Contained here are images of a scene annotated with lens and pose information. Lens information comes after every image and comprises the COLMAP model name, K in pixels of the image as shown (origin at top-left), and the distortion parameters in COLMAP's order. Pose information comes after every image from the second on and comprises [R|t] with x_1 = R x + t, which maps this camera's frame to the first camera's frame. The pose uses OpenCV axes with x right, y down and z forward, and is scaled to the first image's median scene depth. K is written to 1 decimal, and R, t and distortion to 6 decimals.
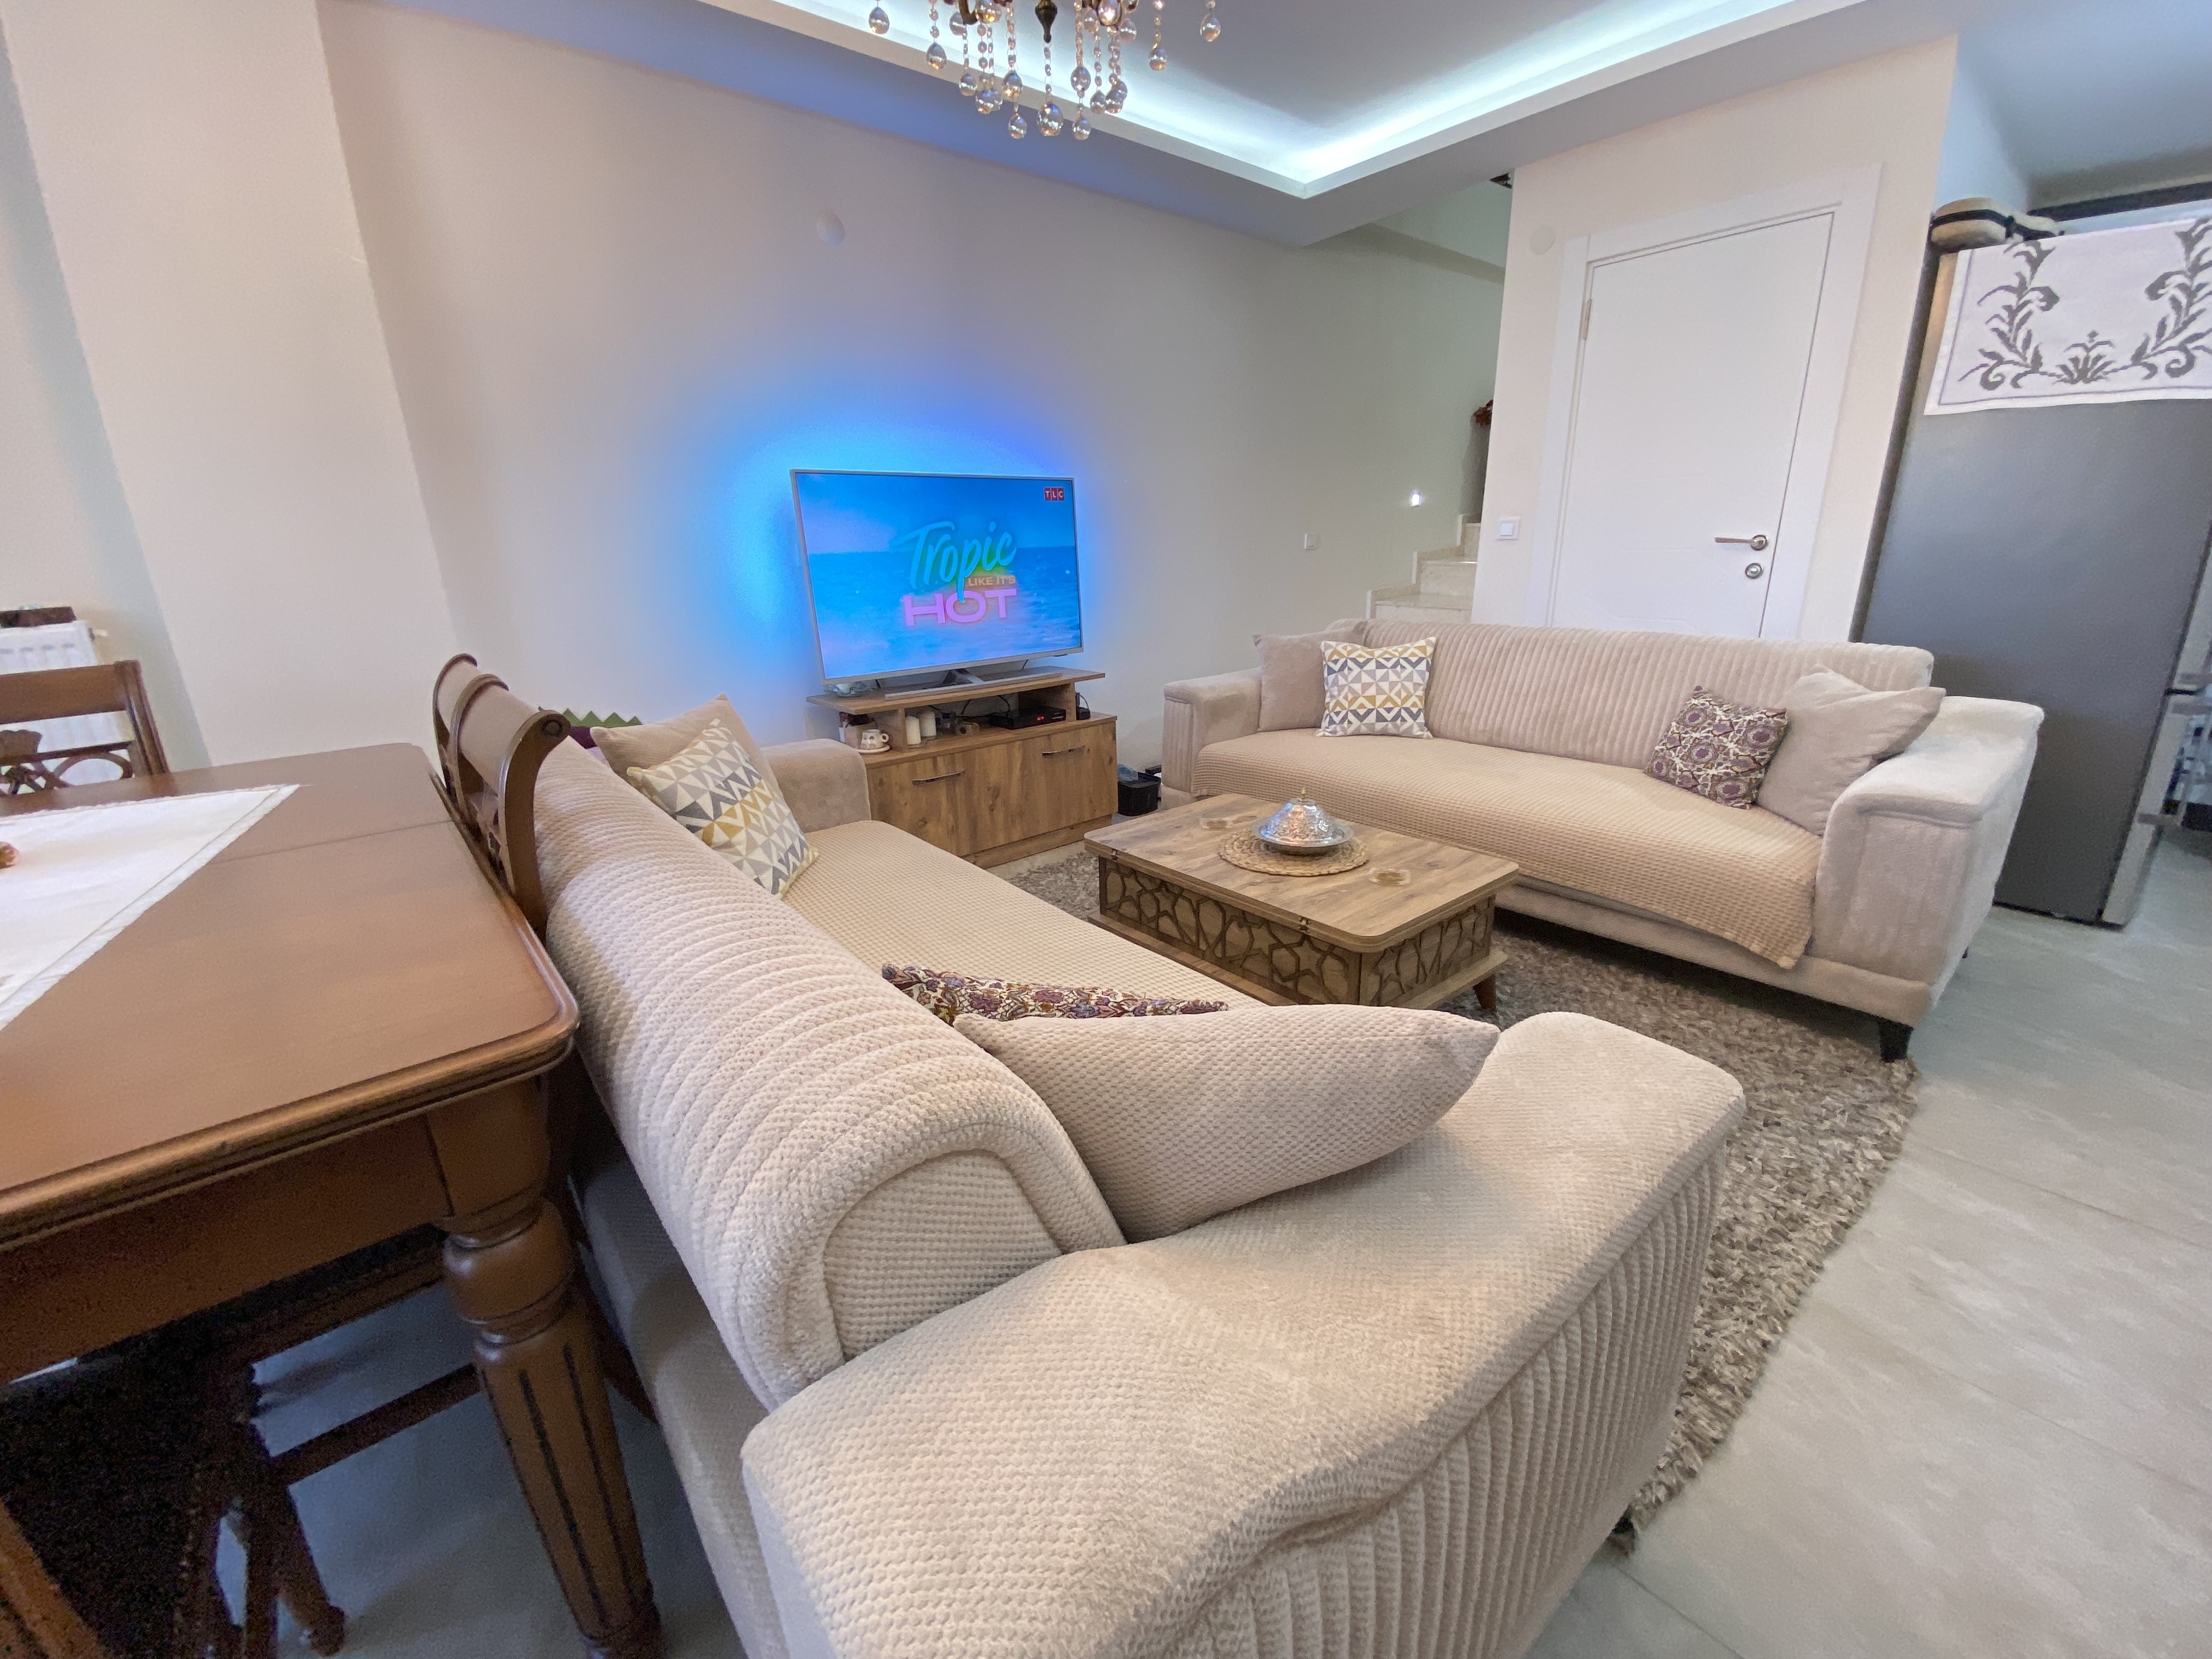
lens RADIAL K [[907.3, 0, 1087.1], [0, 907.3, 831.9], [0, 0, 1]] dist [0.012190, -0.015953]
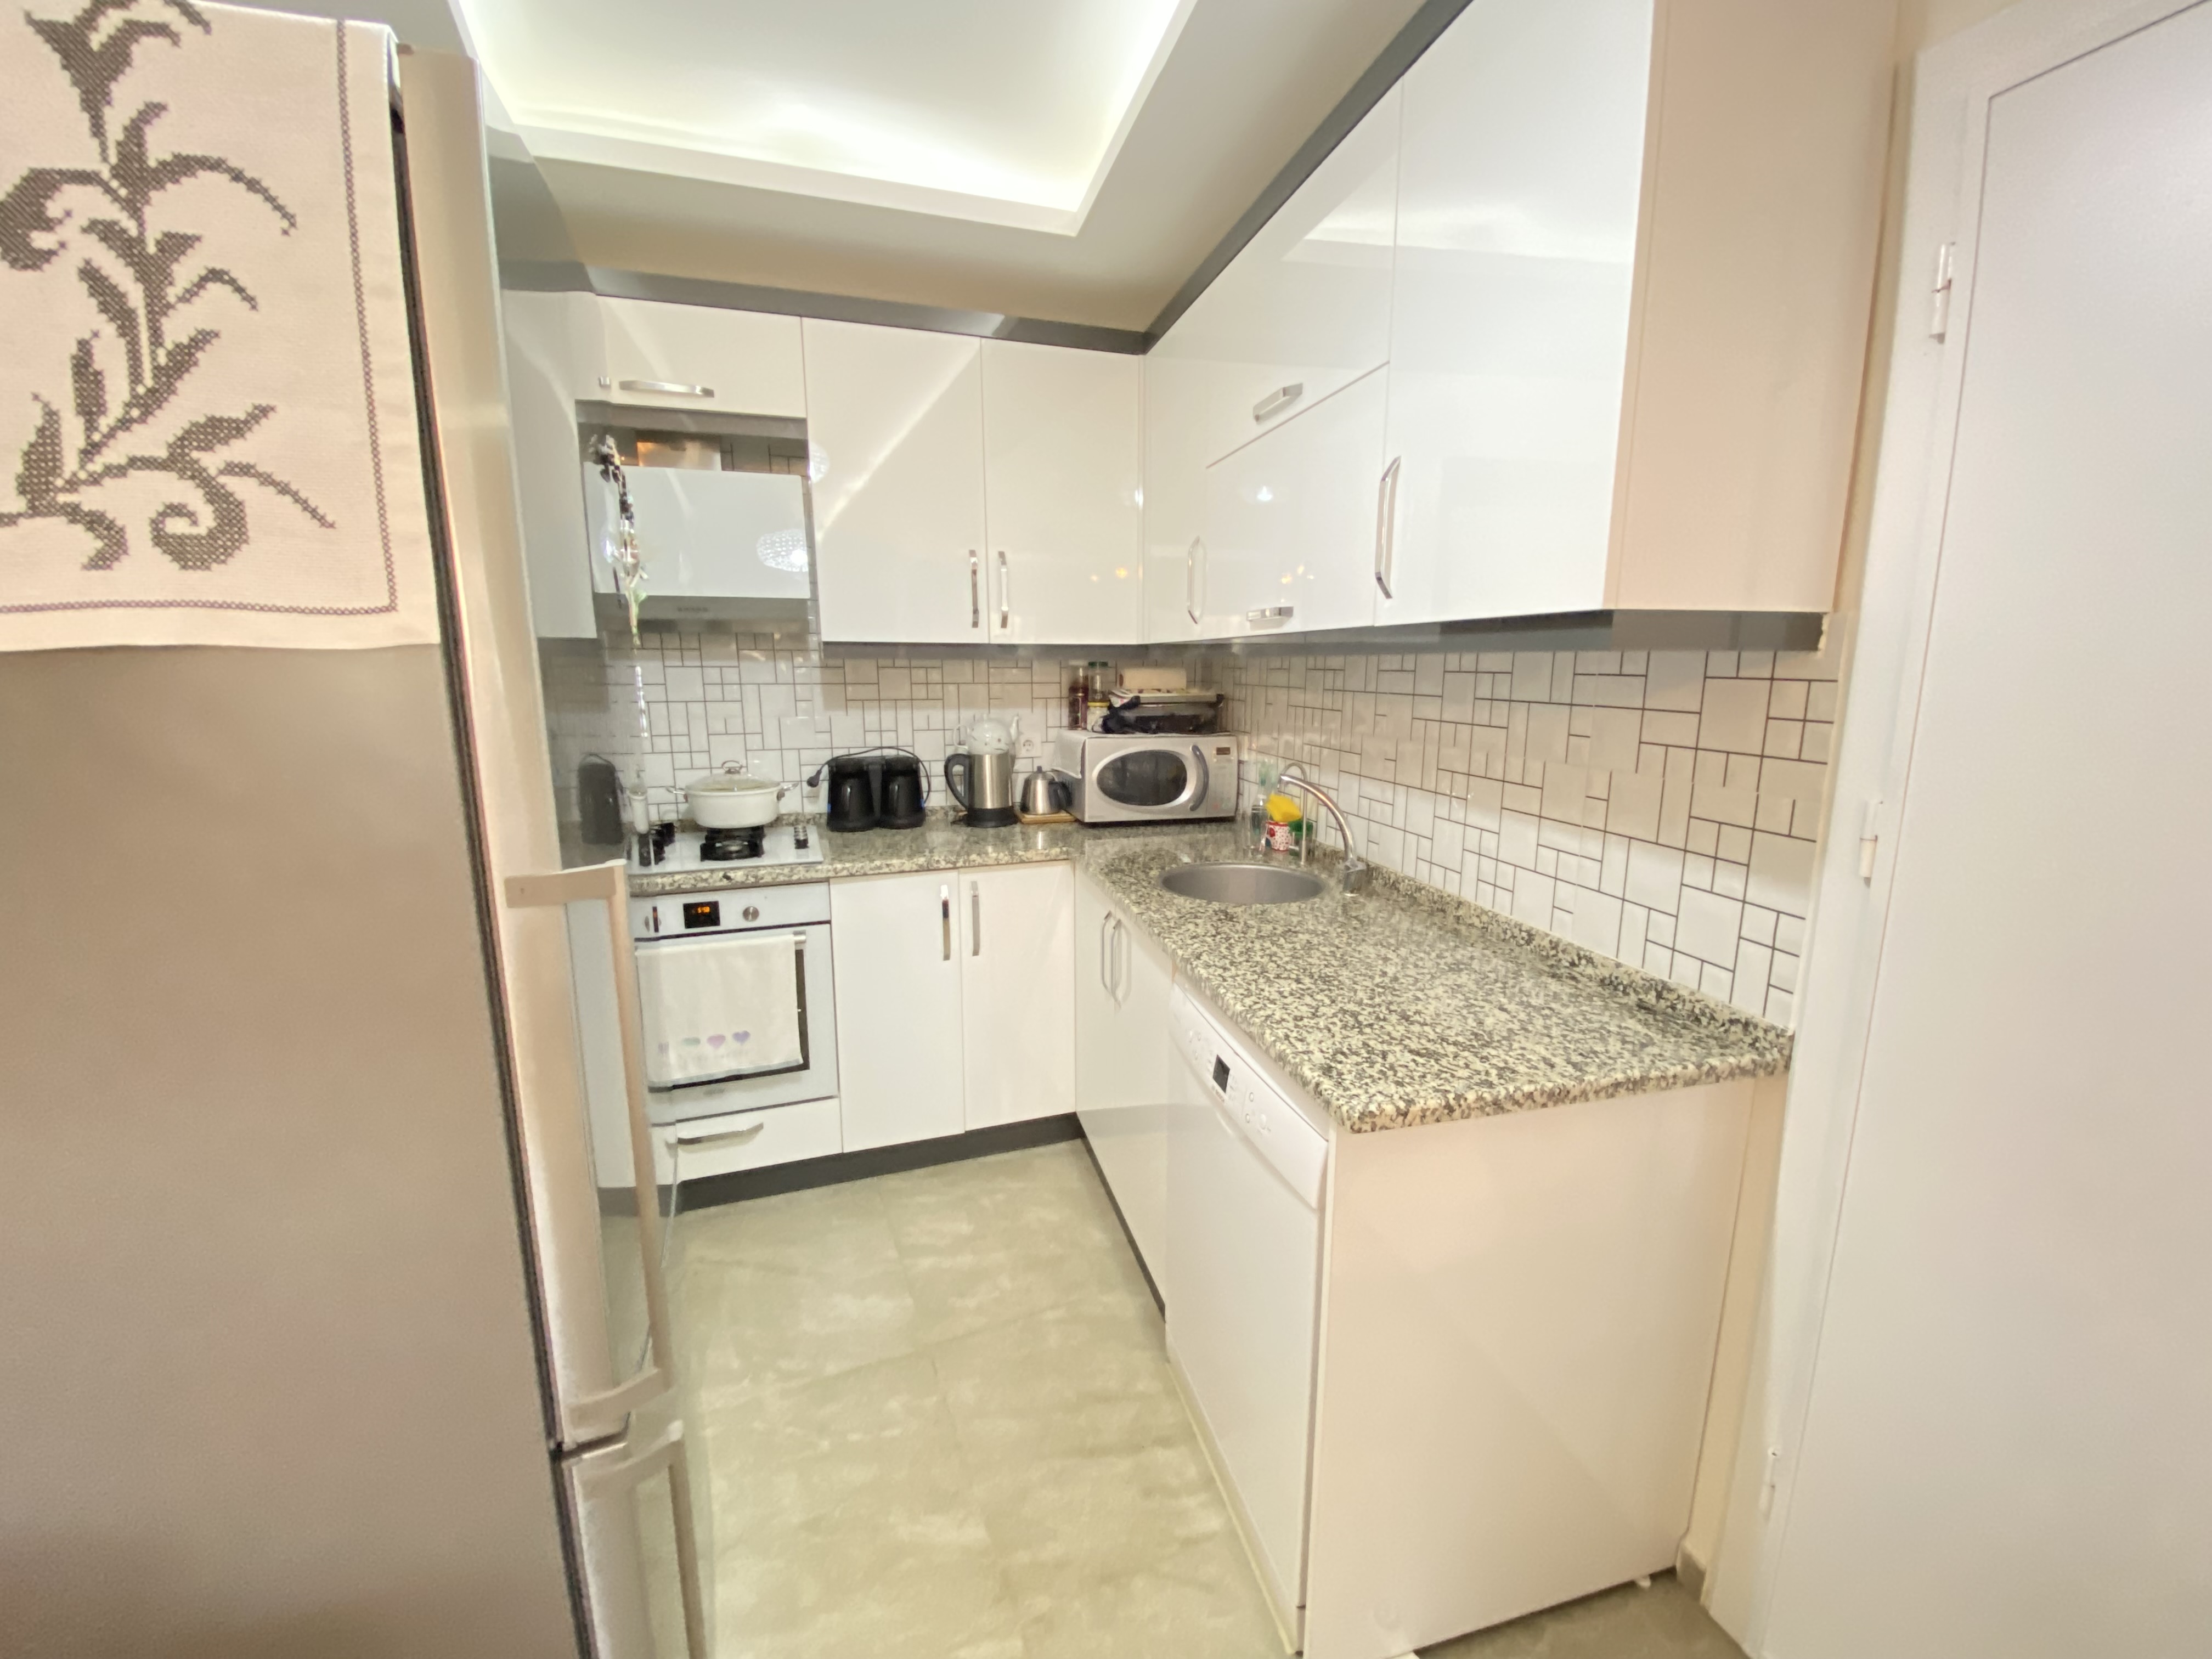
lens RADIAL K [[893.1, 0, 1101.0], [0, 893.1, 828.5], [0, 0, 1]] dist [0.064839, -0.037381]
pose [[0.297113, -0.152262, 0.942624, 0.980222], [0.284552, 0.956468, 0.064808, -0.356079], [-0.911457, 0.248970, 0.327505, 0.631674]]
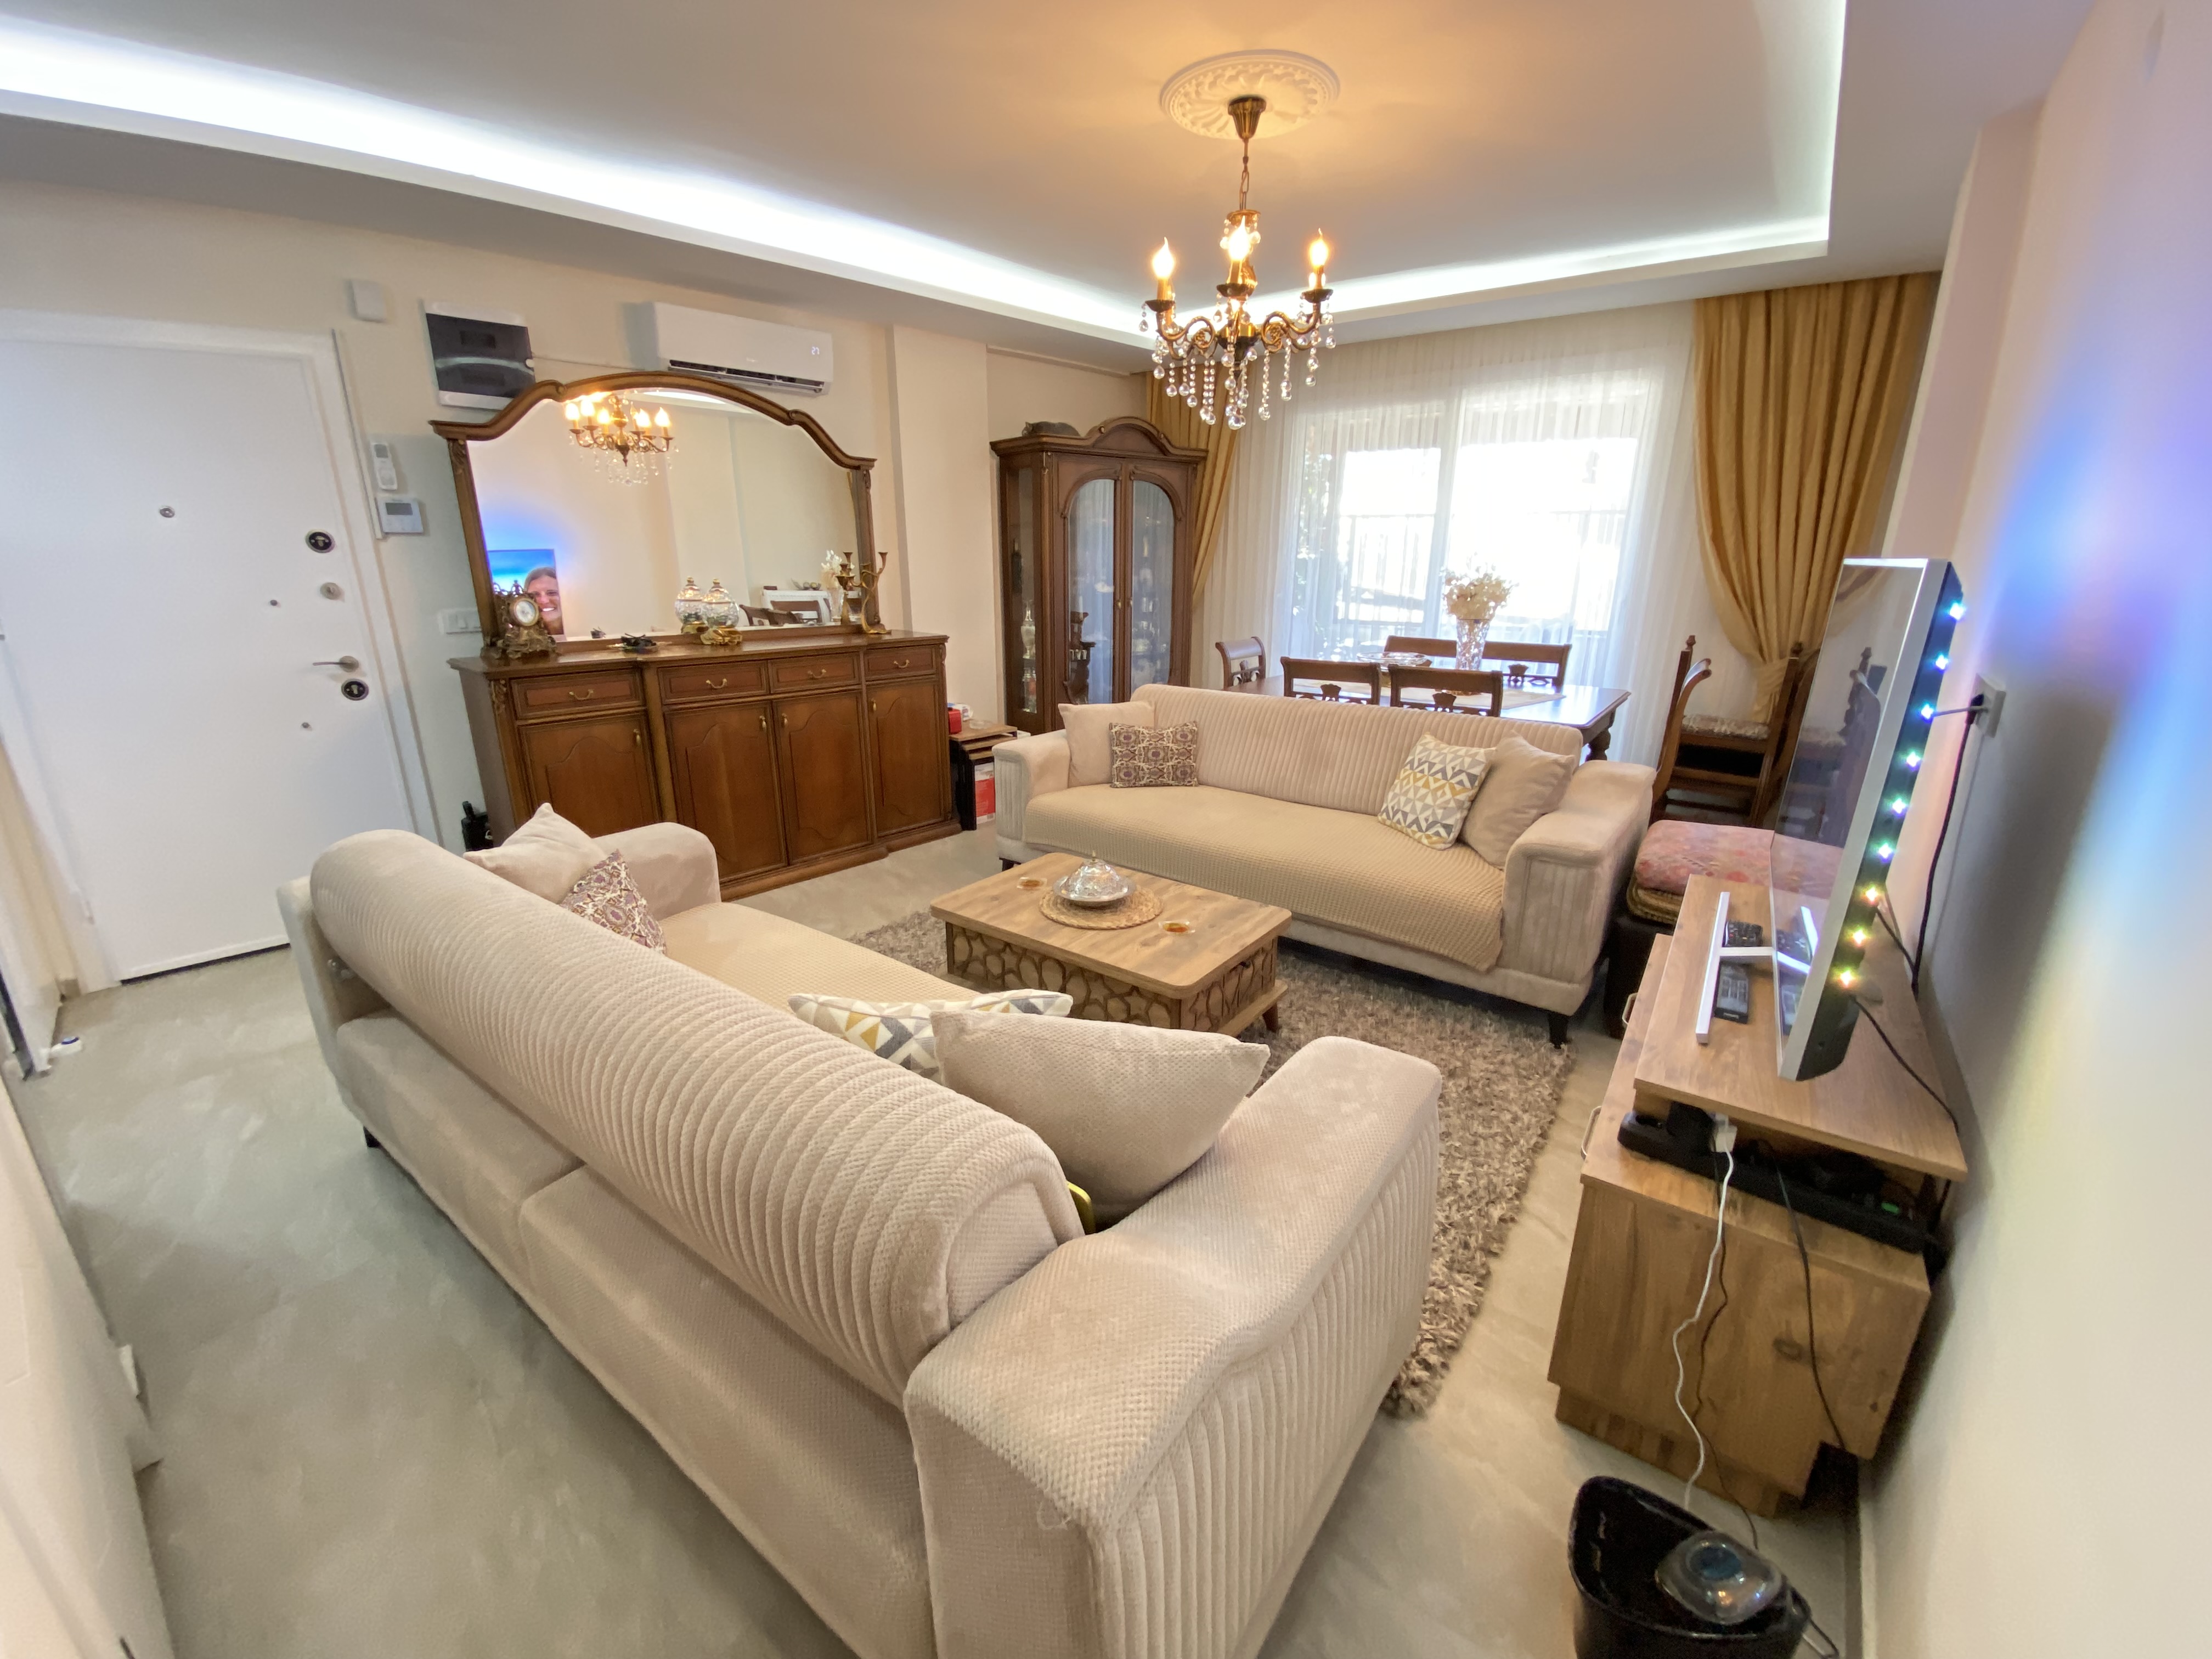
lens RADIAL K [[914.1, 0, 1104.2], [0, 914.1, 819.2], [0, 0, 1]] dist [0.028775, -0.024812]
pose [[-0.971760, 0.089740, -0.218240, 0.445848], [-0.048133, 0.830033, 0.555633, -0.691196], [0.231009, 0.550446, -0.802274, 1.781829]]
